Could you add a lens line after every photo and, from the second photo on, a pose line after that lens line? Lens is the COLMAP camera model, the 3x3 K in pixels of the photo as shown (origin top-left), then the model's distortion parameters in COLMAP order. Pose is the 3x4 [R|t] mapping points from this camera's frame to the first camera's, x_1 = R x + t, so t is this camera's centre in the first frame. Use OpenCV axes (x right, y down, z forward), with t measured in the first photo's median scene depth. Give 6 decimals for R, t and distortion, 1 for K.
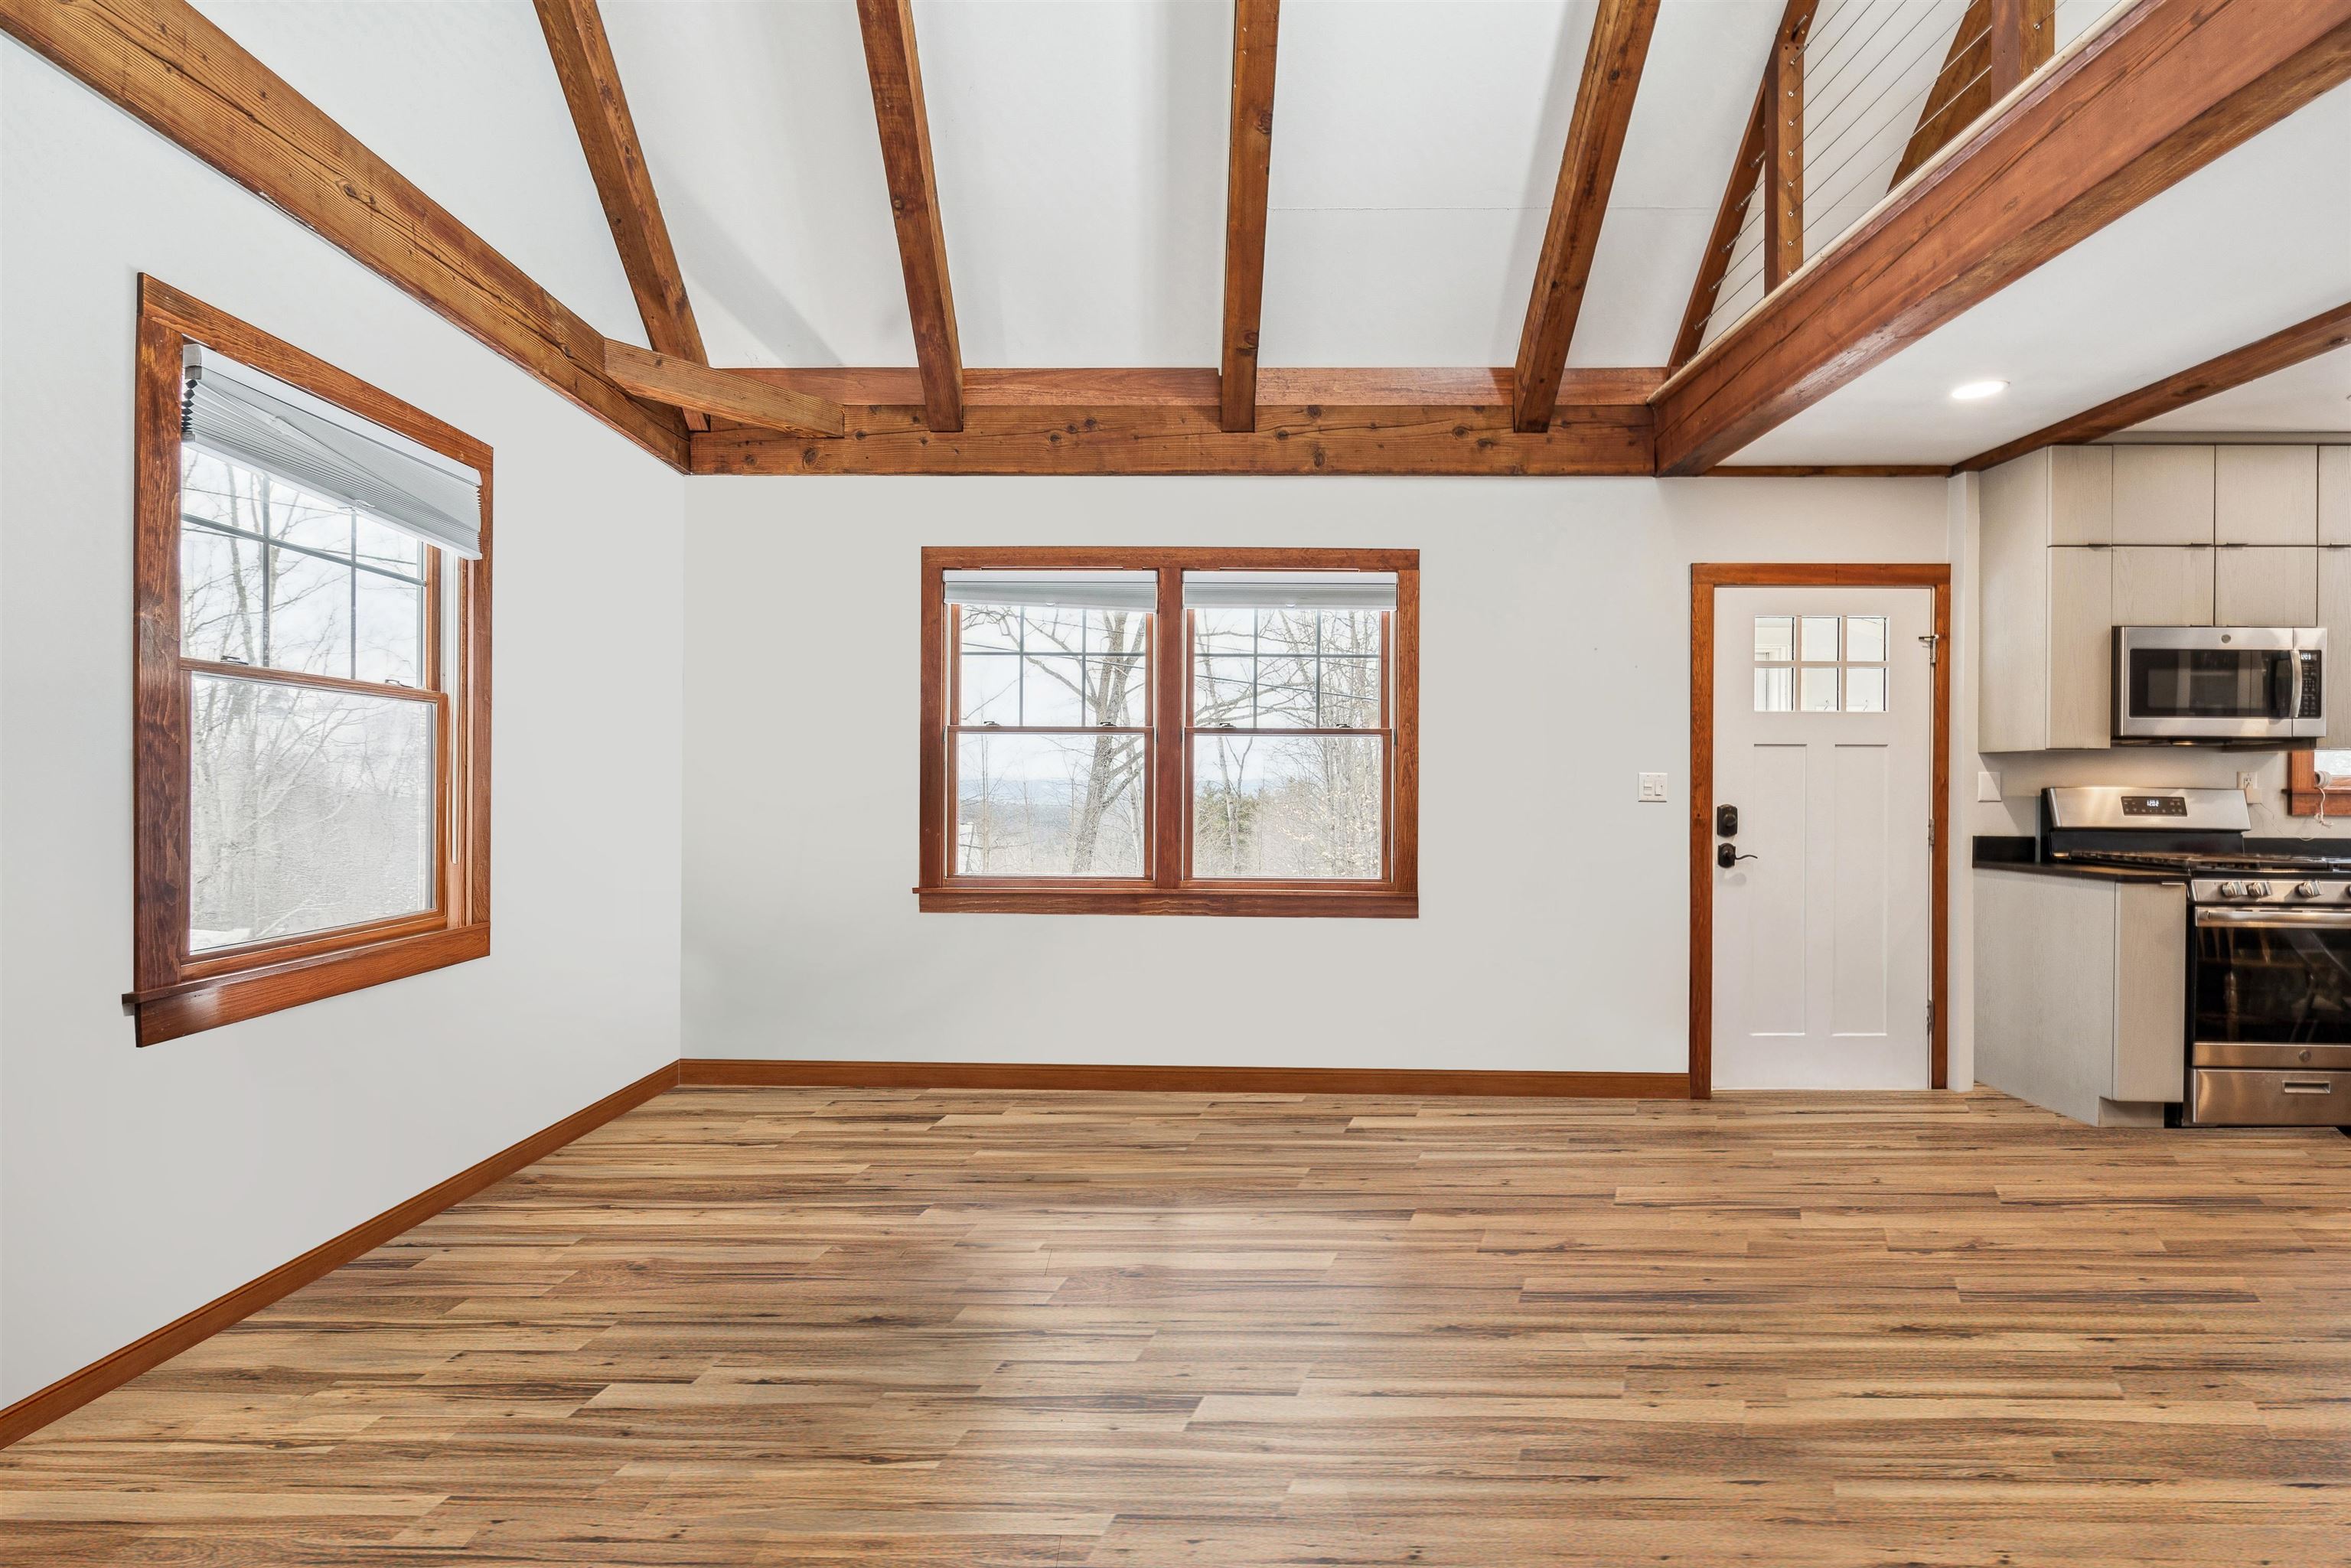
lens RADIAL K [[1065.5, 0, 1169.8], [0, 1065.5, 796.8], [0, 0, 1]] dist [-0.010365, 0.005359]
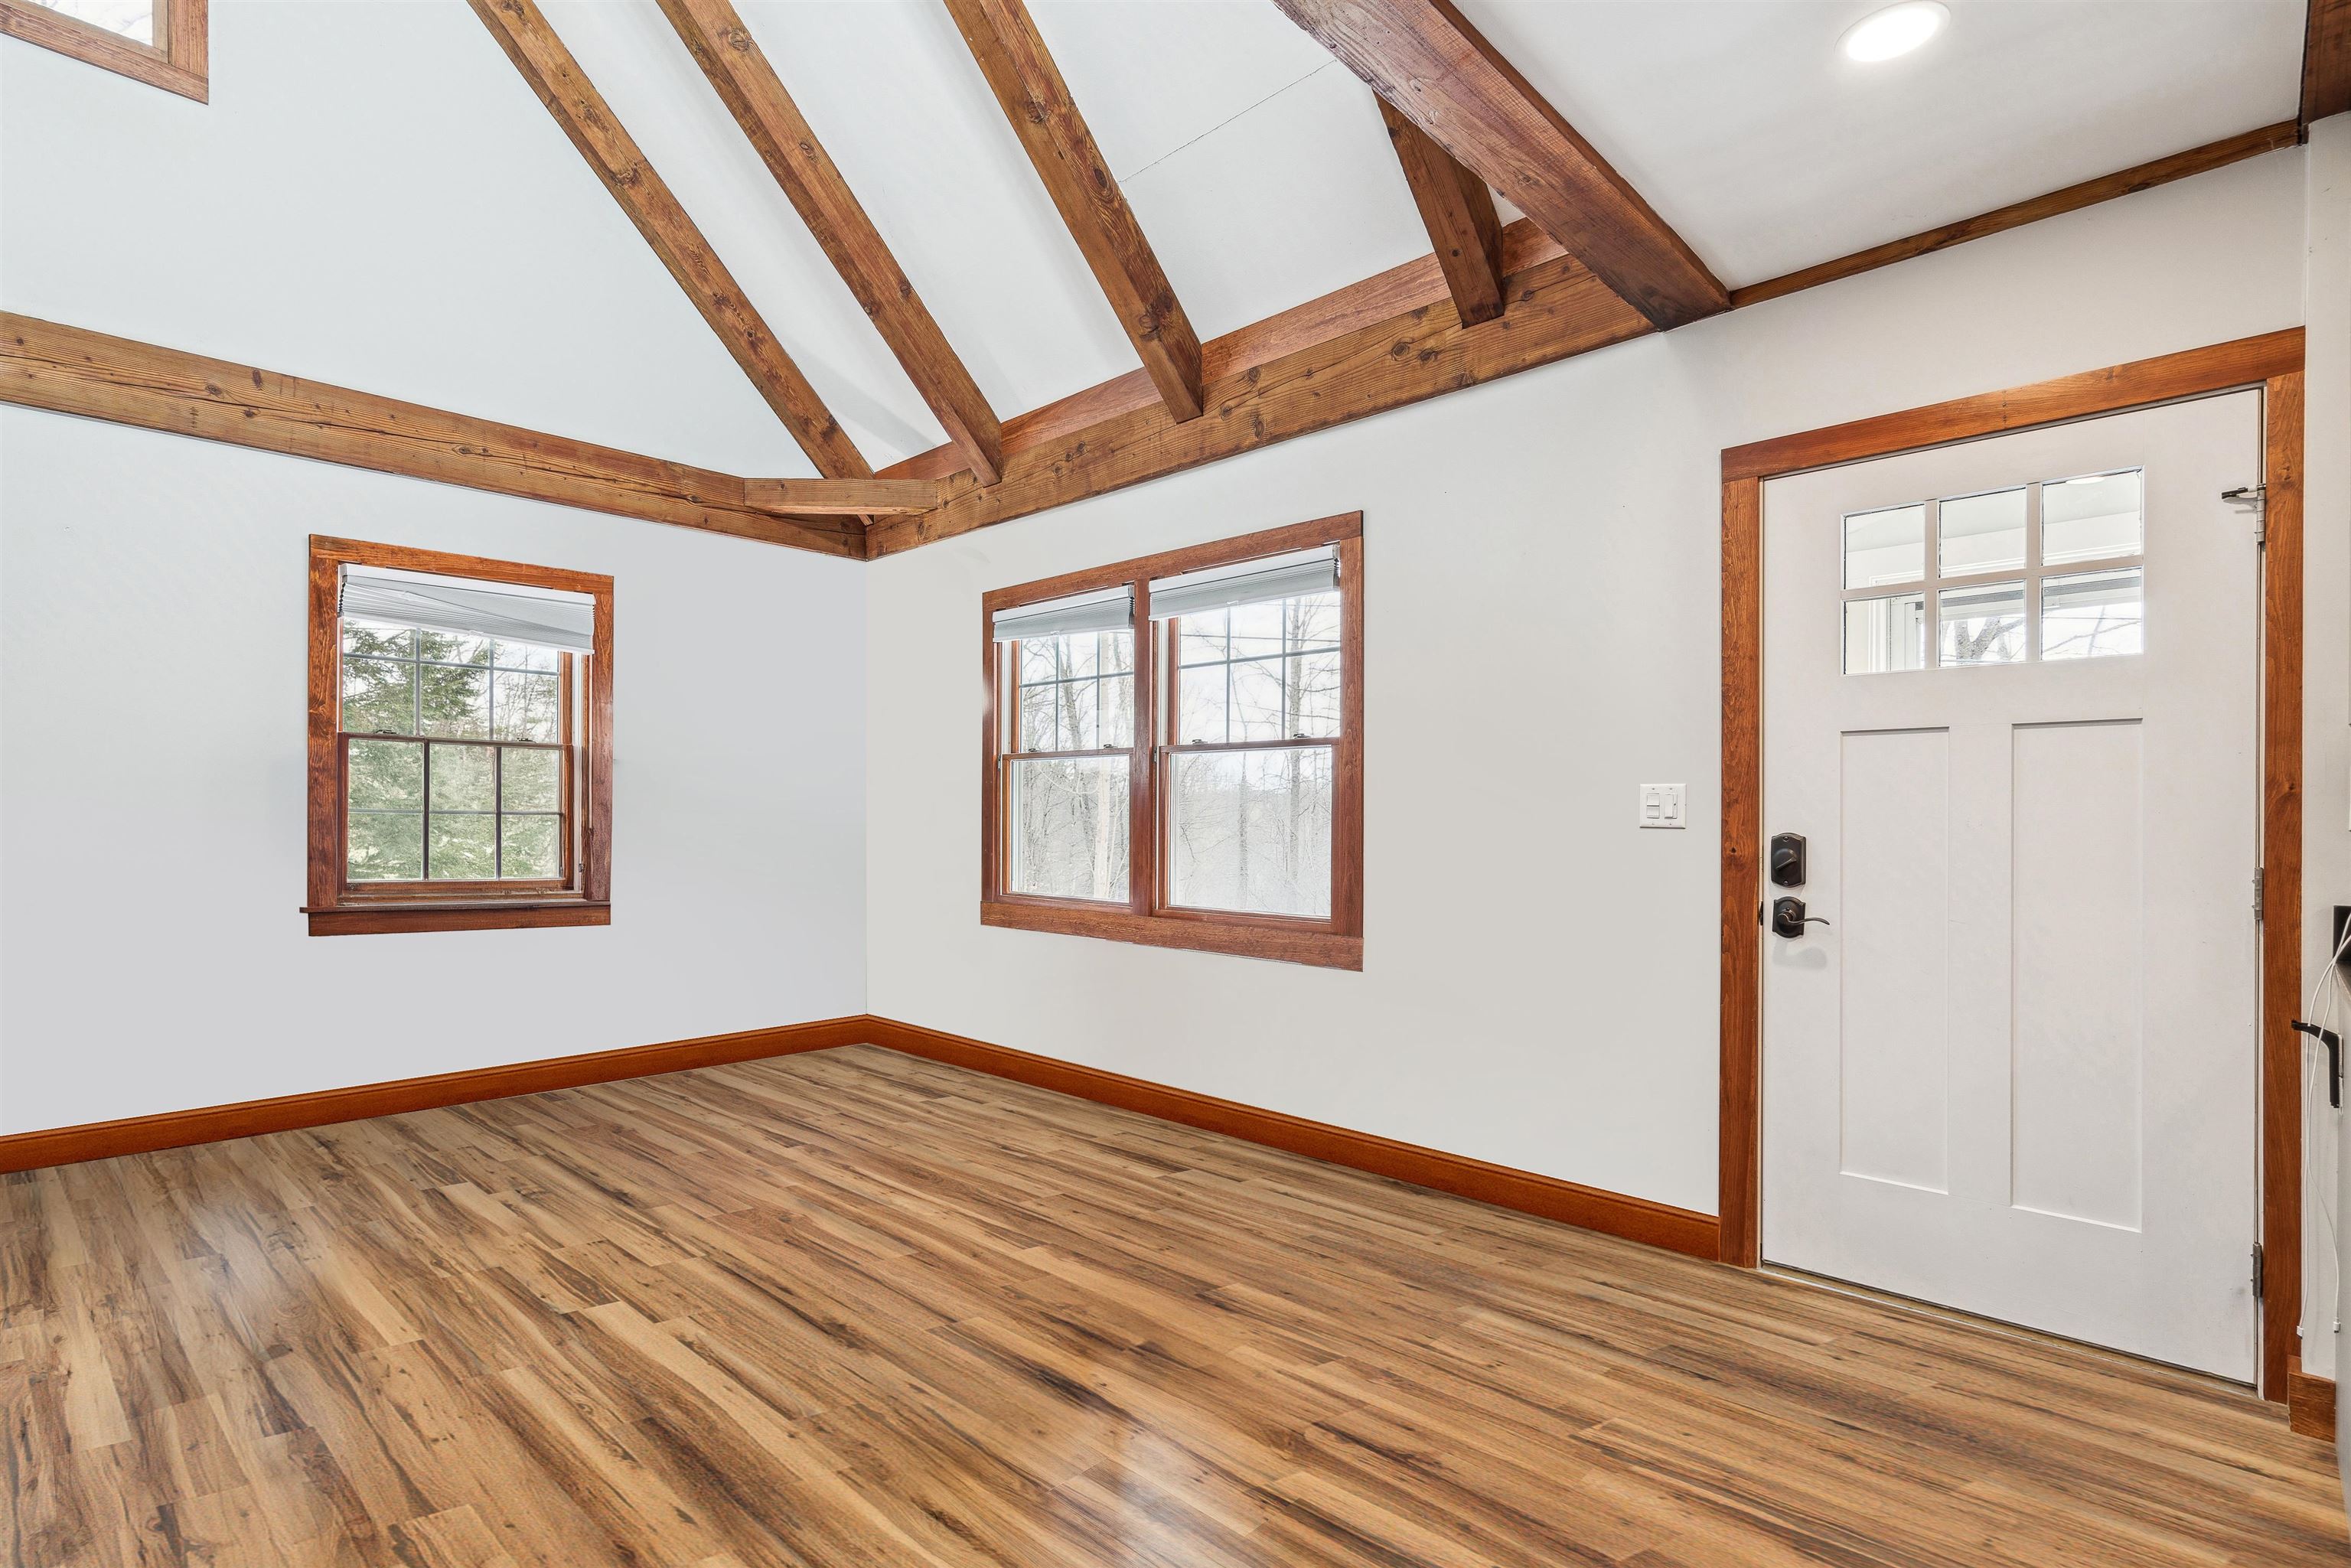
lens RADIAL K [[1147.7, 0, 1166.2], [0, 1147.7, 836.7], [0, 0, 1]] dist [-0.001767, 0.002186]
pose [[0.709337, 0.012912, -0.704751, 0.754390], [-0.014041, 0.999893, 0.004186, 0.011641], [0.704730, 0.006926, 0.709442, 0.290573]]
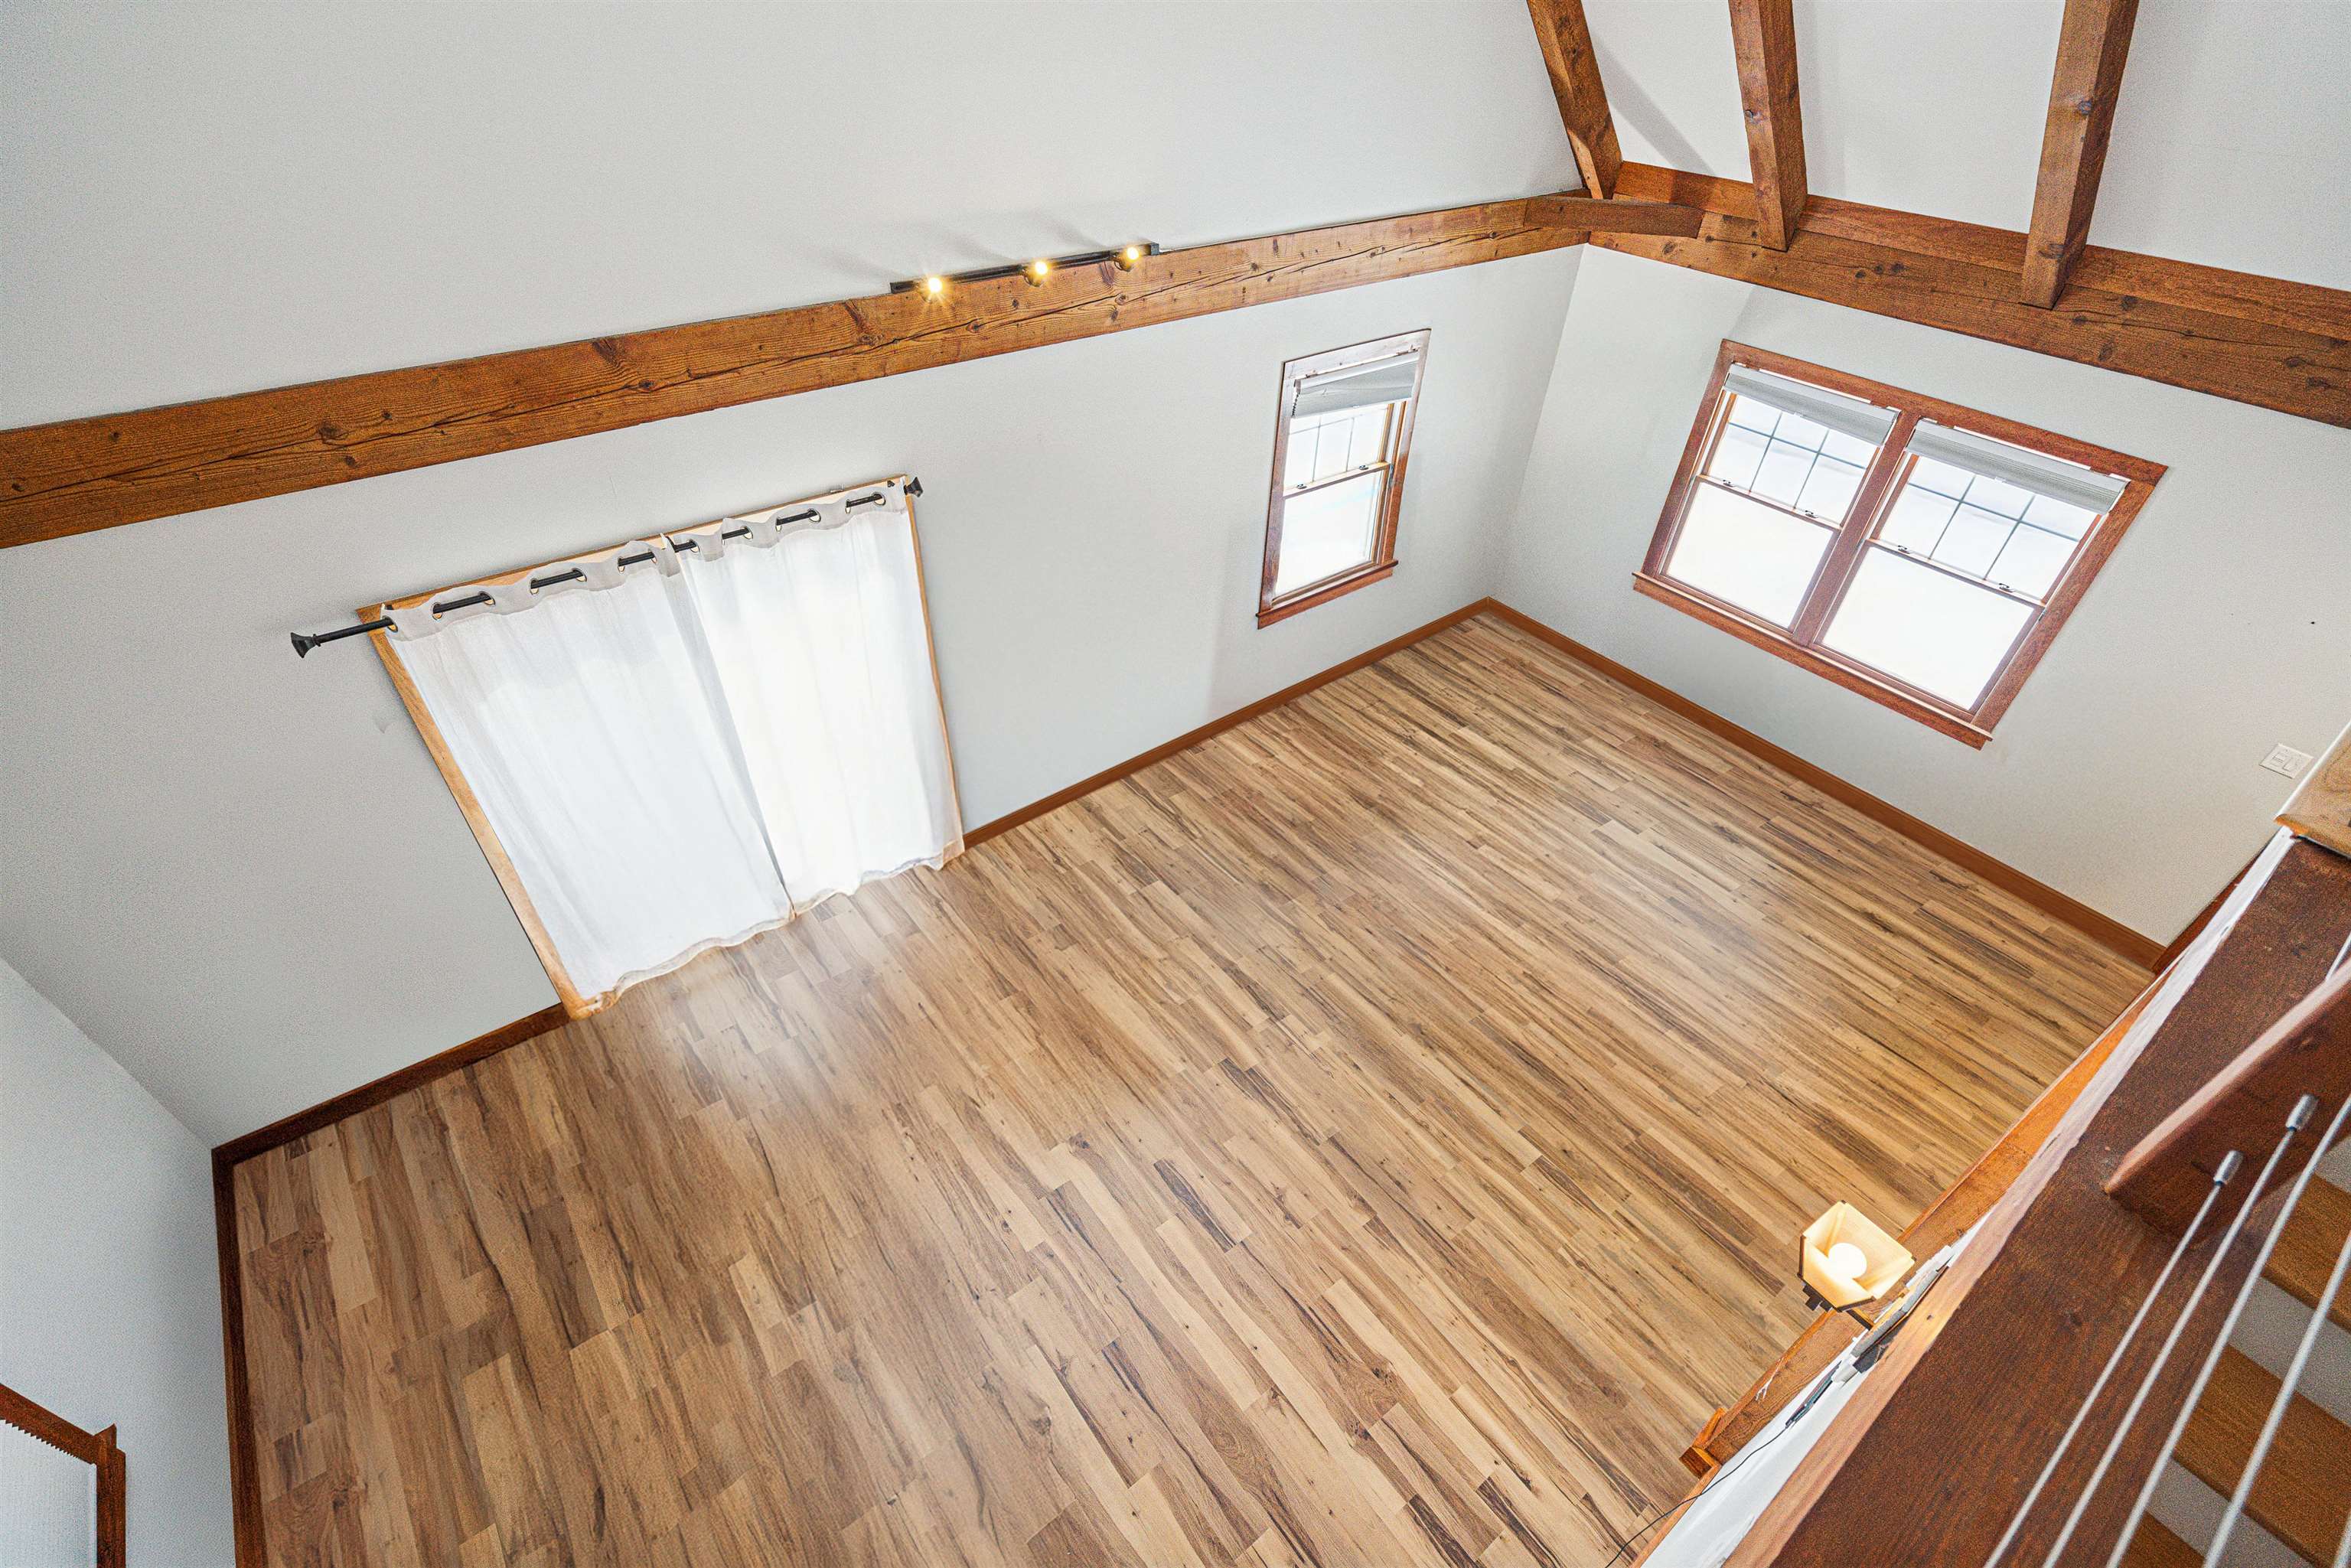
lens RADIAL K [[1065.5, 0, 1177.8], [0, 1065.5, 823.4], [0, 0, 1]] dist [-0.010365, 0.005359]
pose [[0.618455, 0.532836, -0.577581, 0.425824], [-0.038171, 0.754506, 0.655182, -0.619840], [0.784893, -0.383154, 0.486967, -0.393533]]
